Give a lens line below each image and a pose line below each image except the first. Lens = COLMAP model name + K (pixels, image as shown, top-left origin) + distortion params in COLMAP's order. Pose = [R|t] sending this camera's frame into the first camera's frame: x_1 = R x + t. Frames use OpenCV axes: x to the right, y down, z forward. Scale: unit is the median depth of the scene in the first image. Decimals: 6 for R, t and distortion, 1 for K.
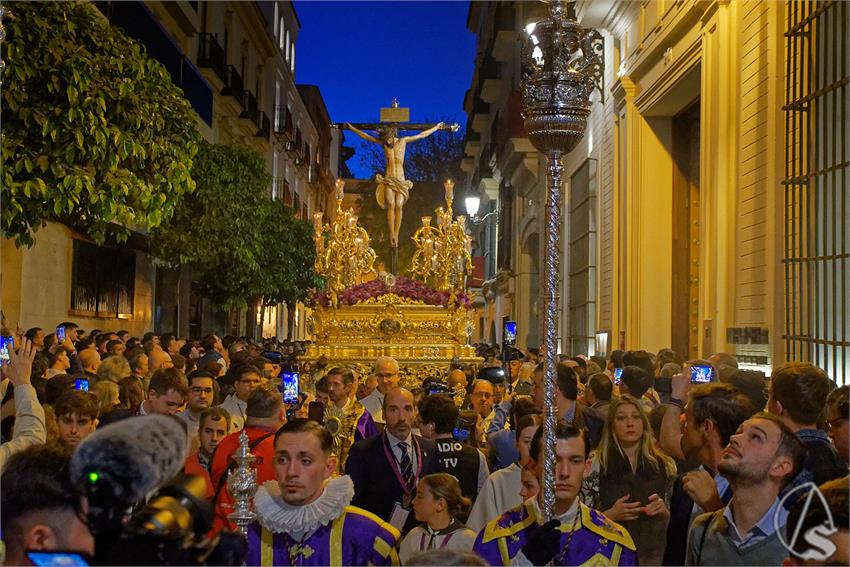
lens RADIAL K [[1040.0, 0, 425.0], [0, 1040.0, 283.5], [0, 0, 1]] dist [-0.010059, -0.019663]
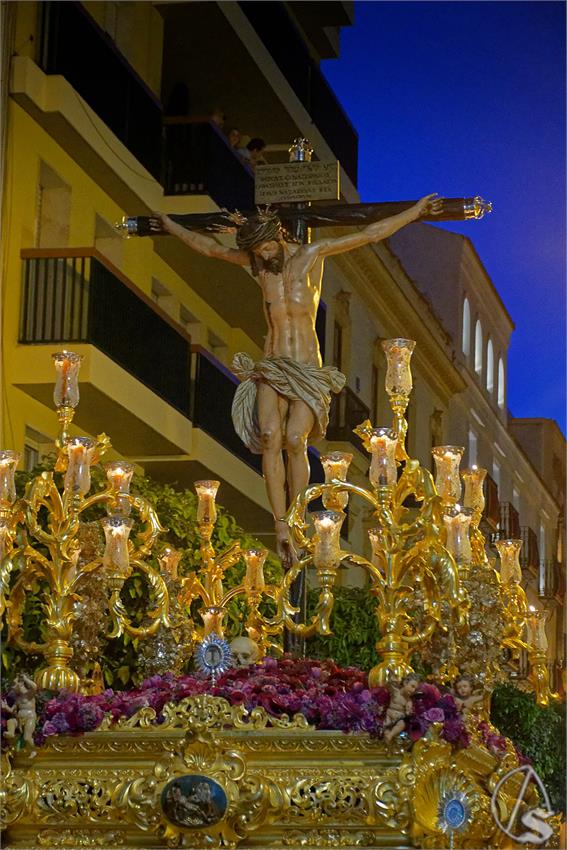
lens RADIAL K [[2139.5, 0, 283.5], [0, 2139.5, 425.0], [0, 0, 1]] dist [0.036956, 0.099877]
pose [[0.968308, -0.045558, -0.245569, 0.160056], [0.005340, 0.986774, -0.162011, -0.017633], [0.249702, 0.155566, 0.955745, -0.532055]]
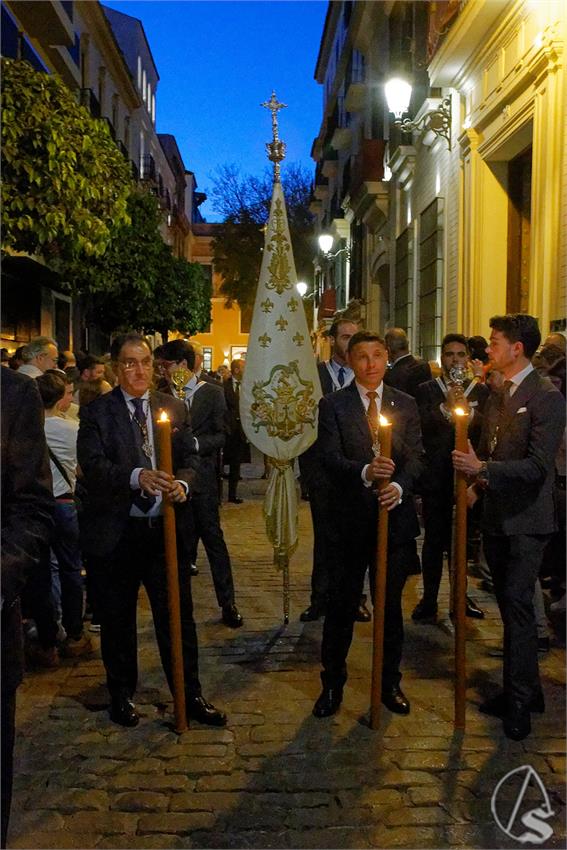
lens RADIAL K [[971.0, 0, 283.5], [0, 971.0, 425.0], [0, 0, 1]] dist [0.011000, 0.024823]
pose [[0.999737, -0.015517, 0.016888, -0.050105], [0.013672, 0.994450, 0.104321, 0.025269], [-0.018413, -0.104063, 0.994400, -0.166623]]
